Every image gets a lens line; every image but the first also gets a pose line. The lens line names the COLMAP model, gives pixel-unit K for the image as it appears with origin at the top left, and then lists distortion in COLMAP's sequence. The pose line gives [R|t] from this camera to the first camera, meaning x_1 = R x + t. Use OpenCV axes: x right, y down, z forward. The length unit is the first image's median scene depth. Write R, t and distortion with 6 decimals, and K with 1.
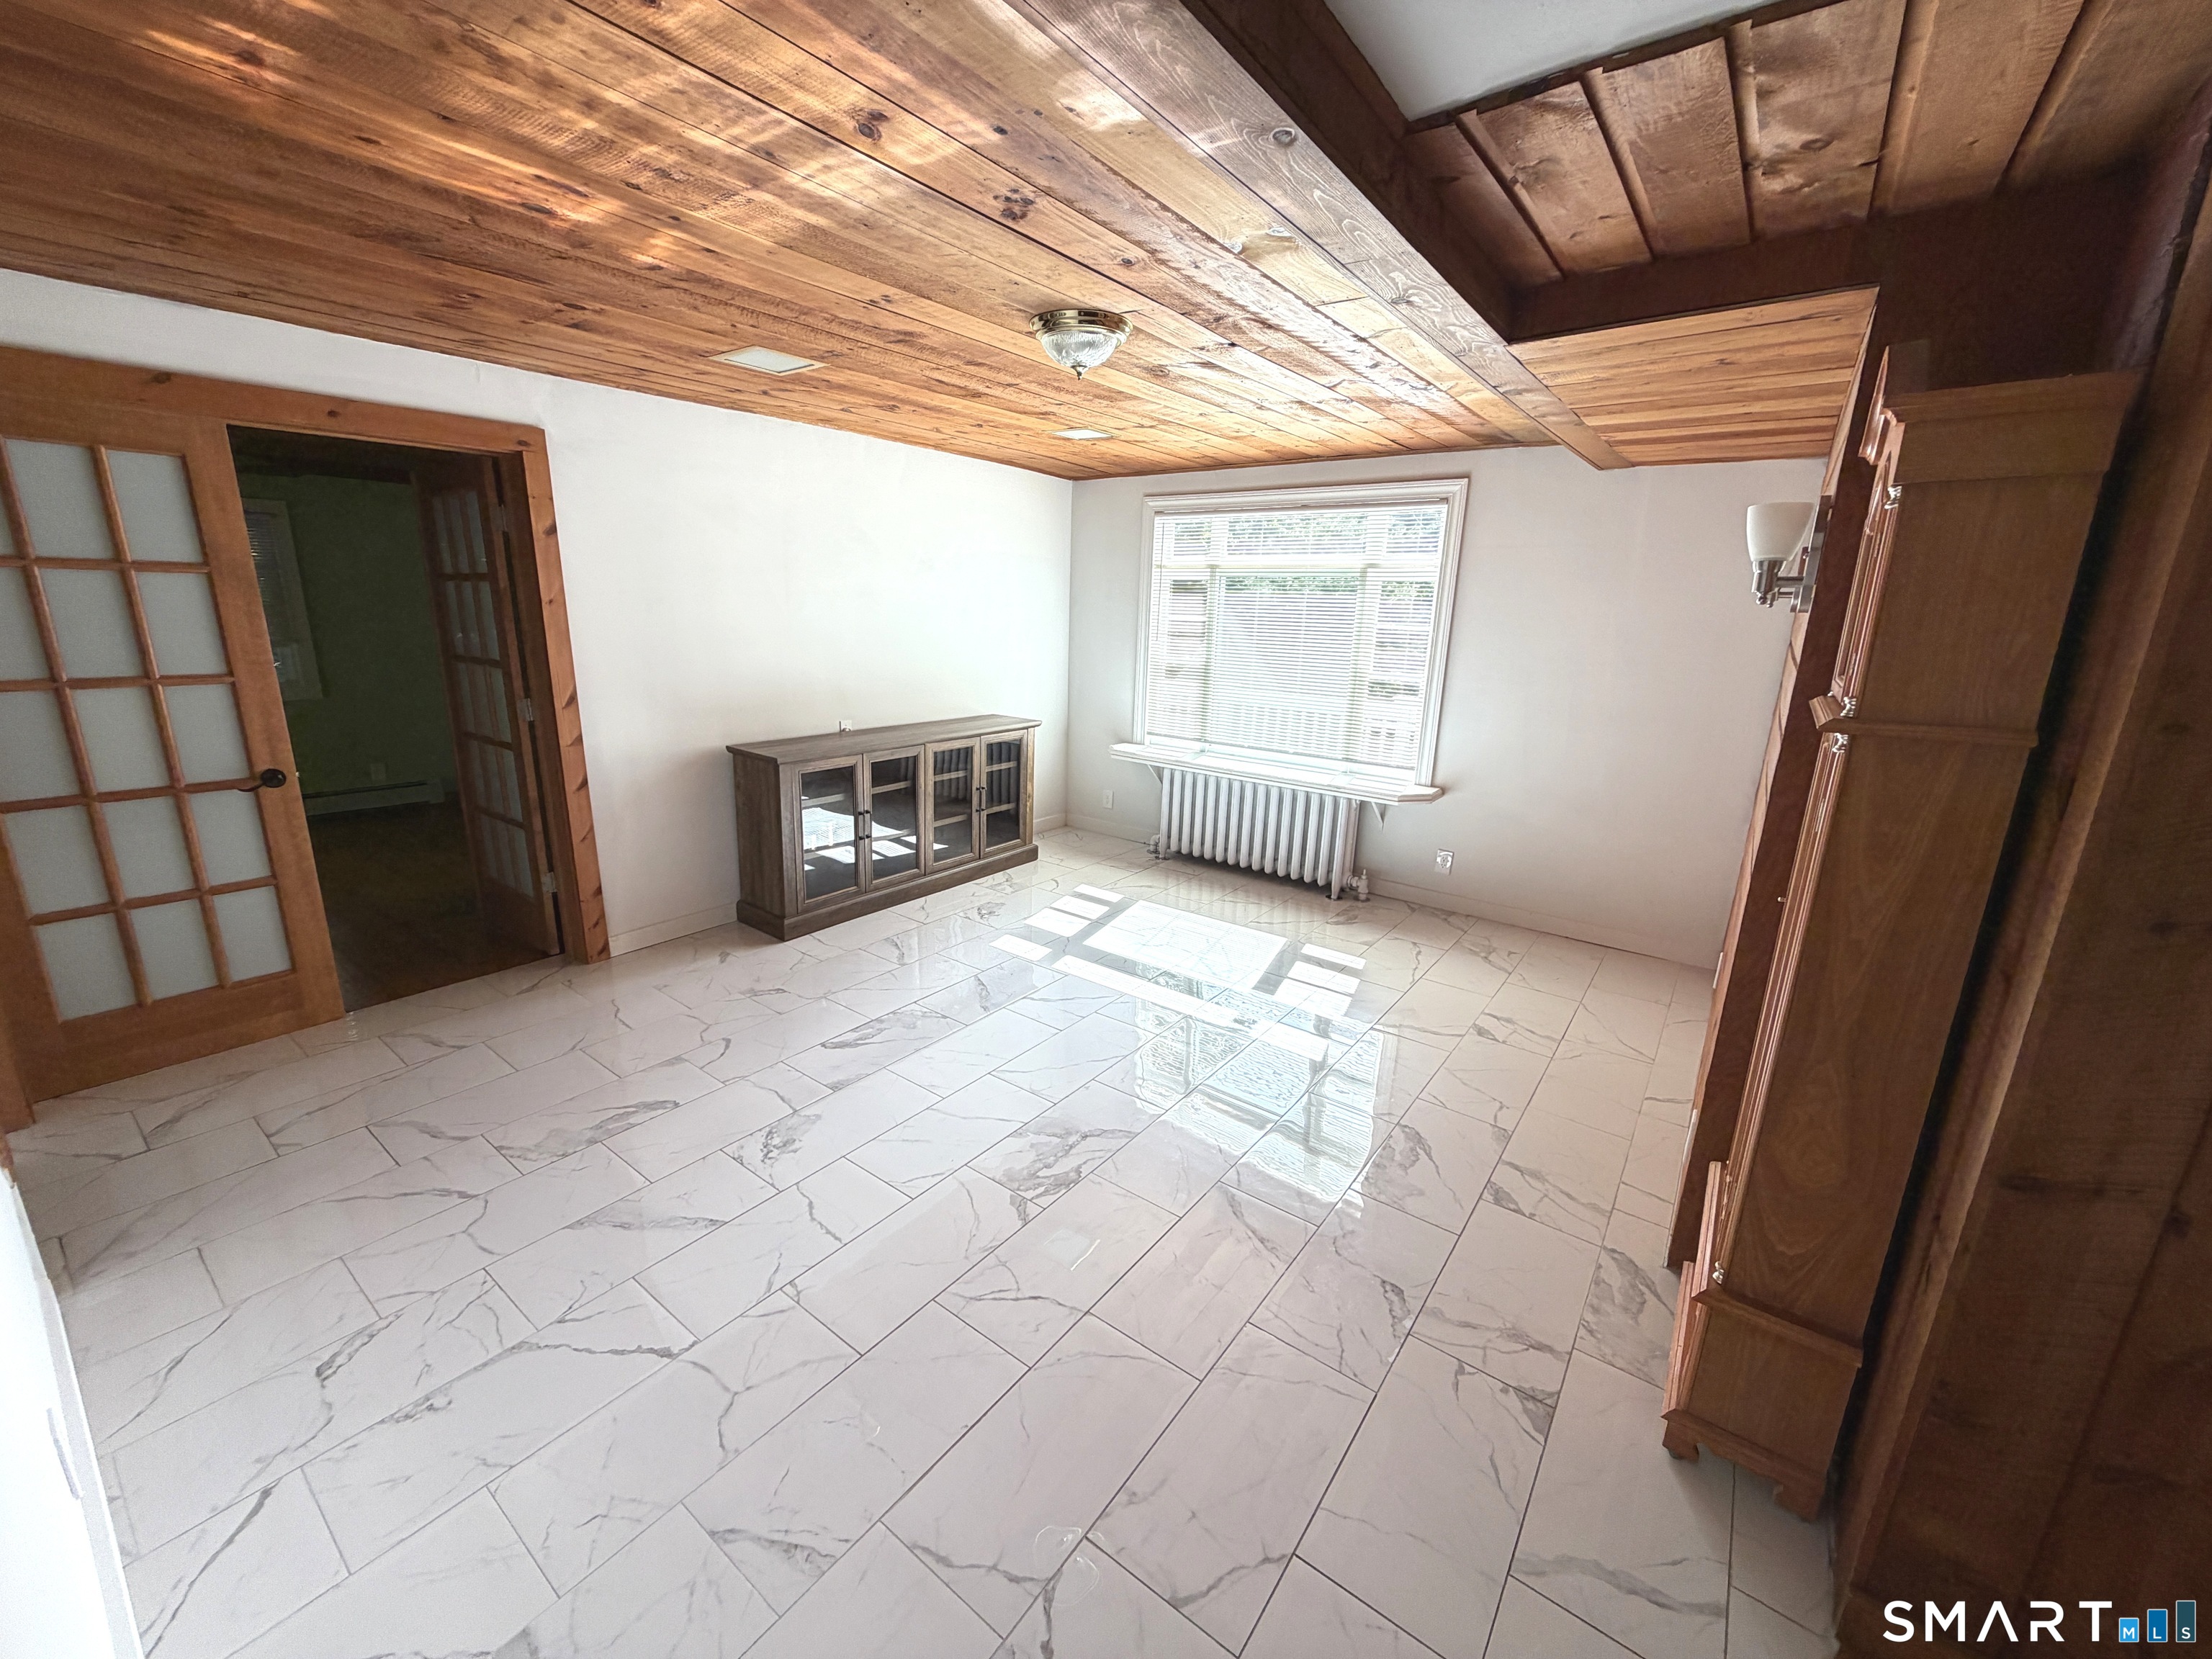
lens RADIAL K [[880.4, 0, 1101.2], [0, 880.4, 830.6], [0, 0, 1]] dist [0.000597, -0.000029]
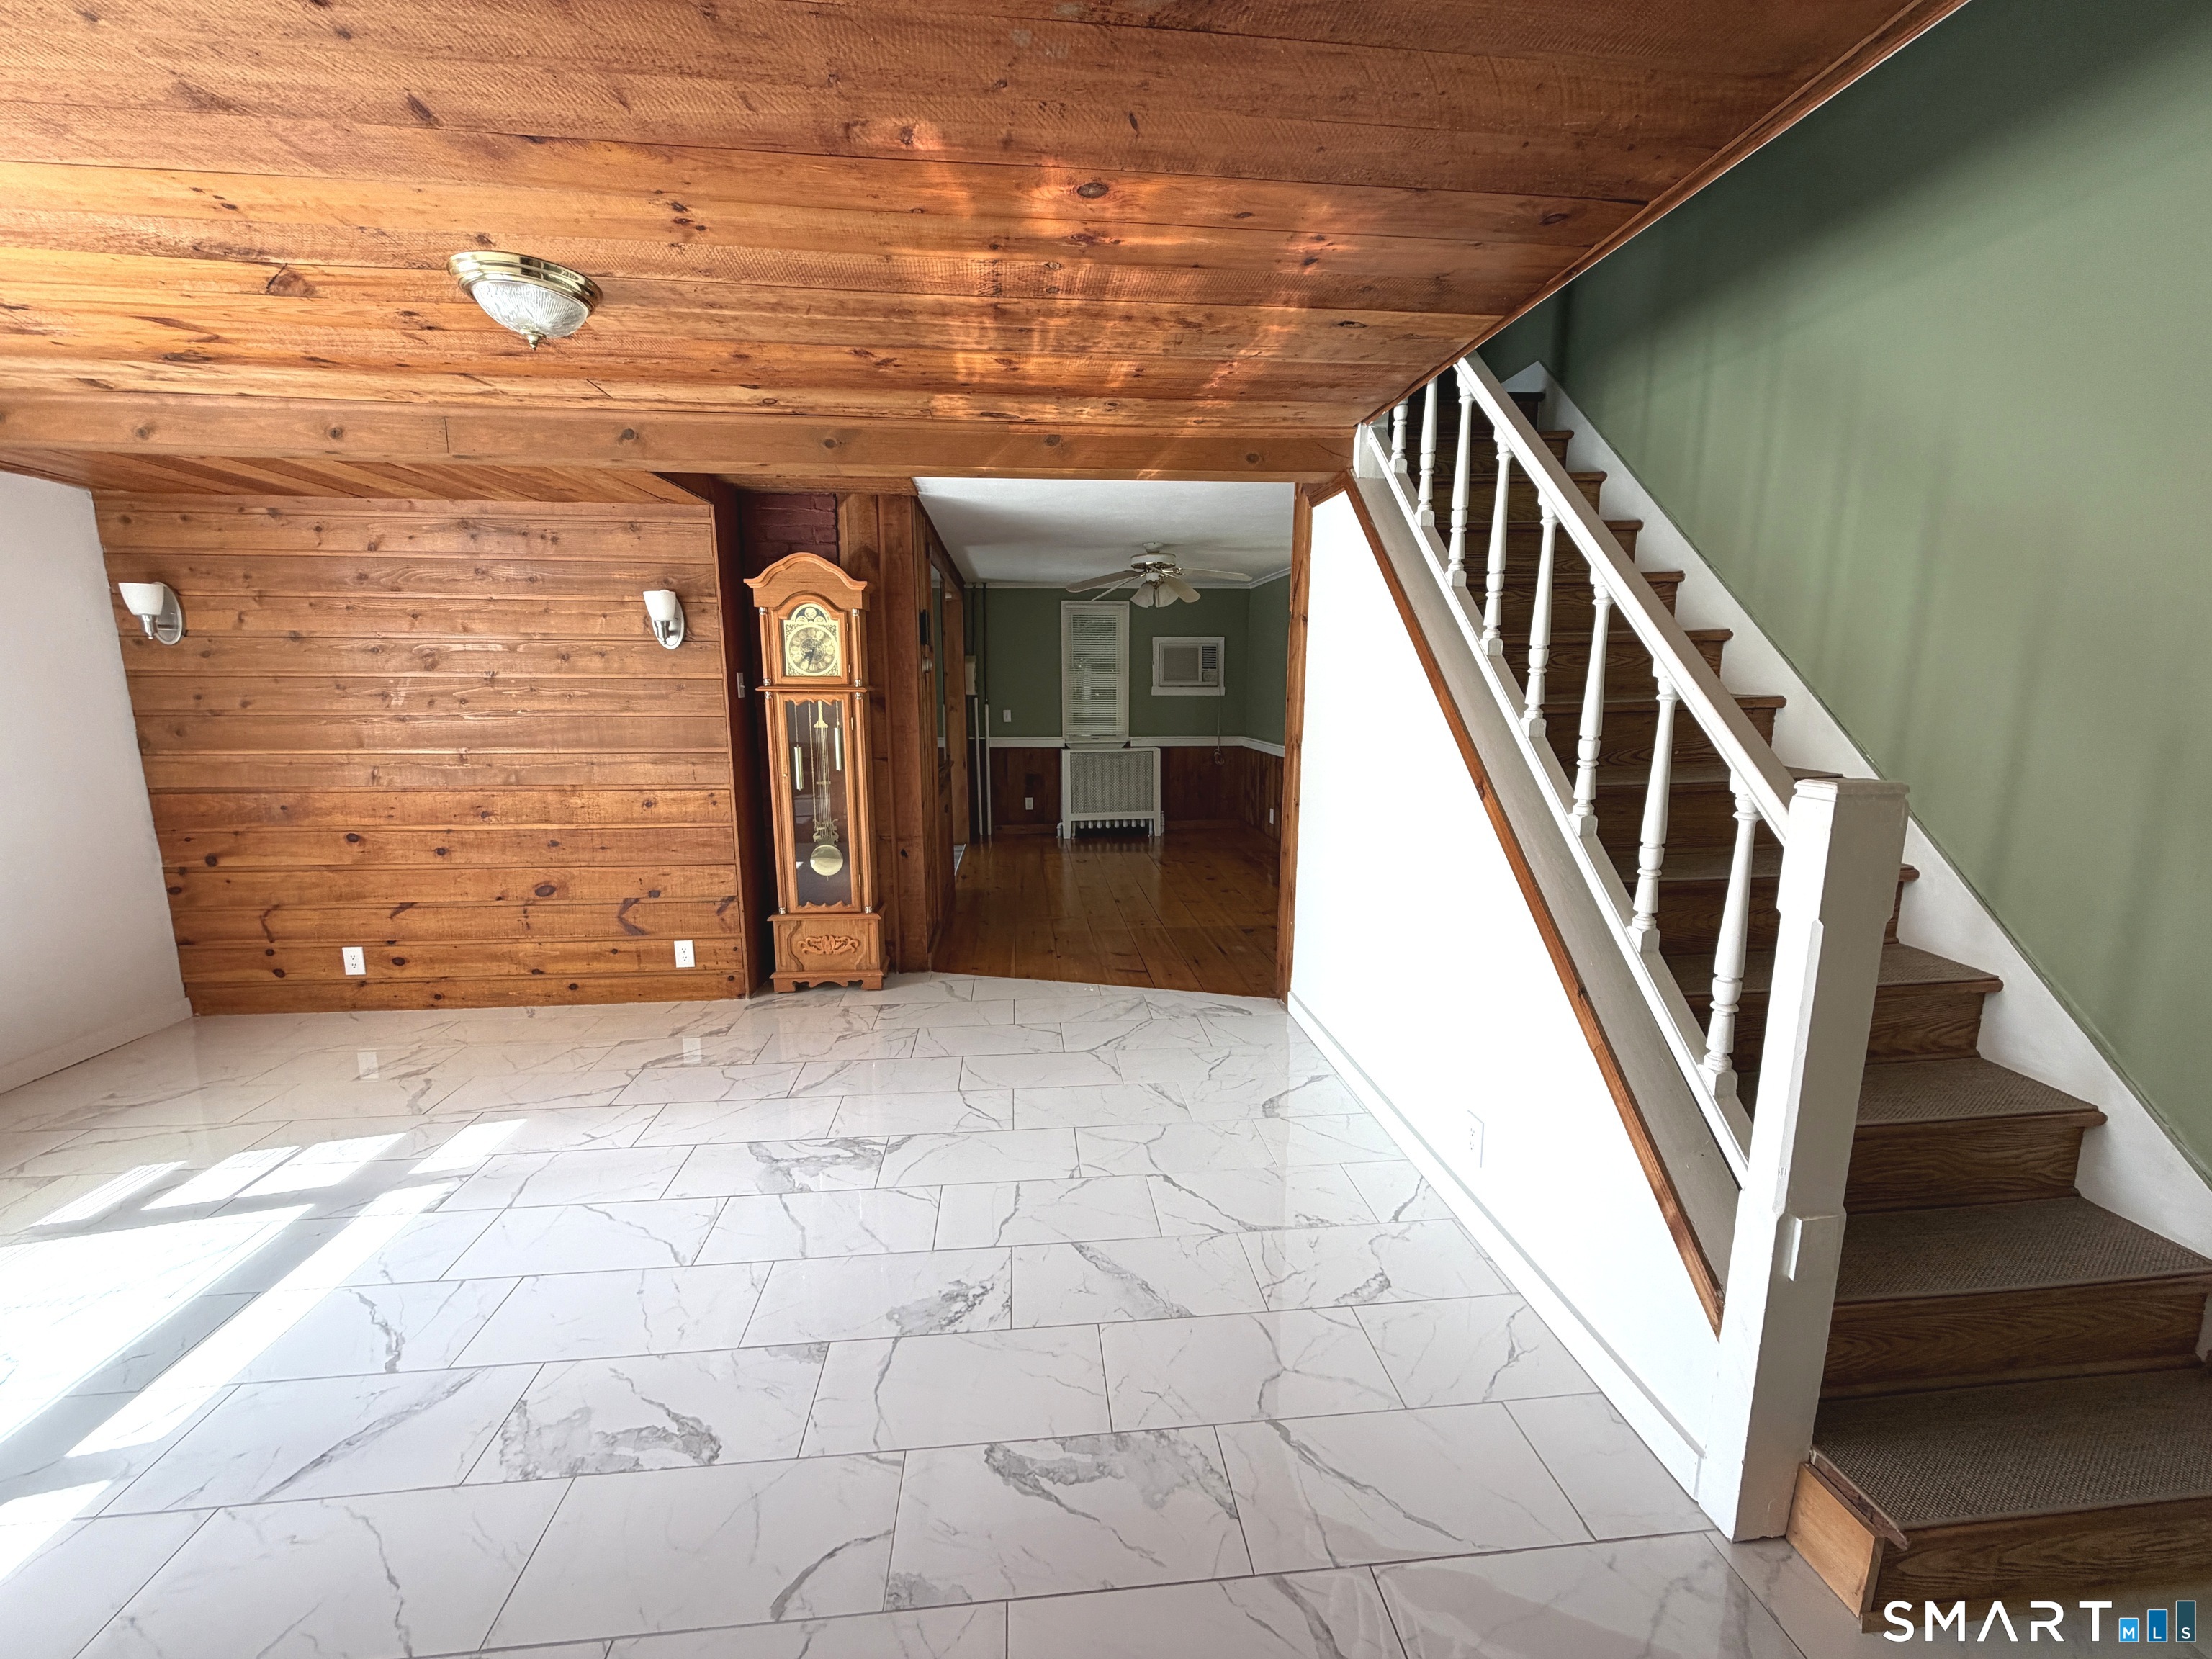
lens RADIAL K [[880.4, 0, 1100.8], [0, 880.4, 829.7], [0, 0, 1]] dist [0.000597, -0.000029]
pose [[-0.677477, -0.146974, 0.720710, -0.707511], [0.169881, 0.922076, 0.347729, -0.218520], [-0.715657, 0.358014, -0.599718, 0.901233]]
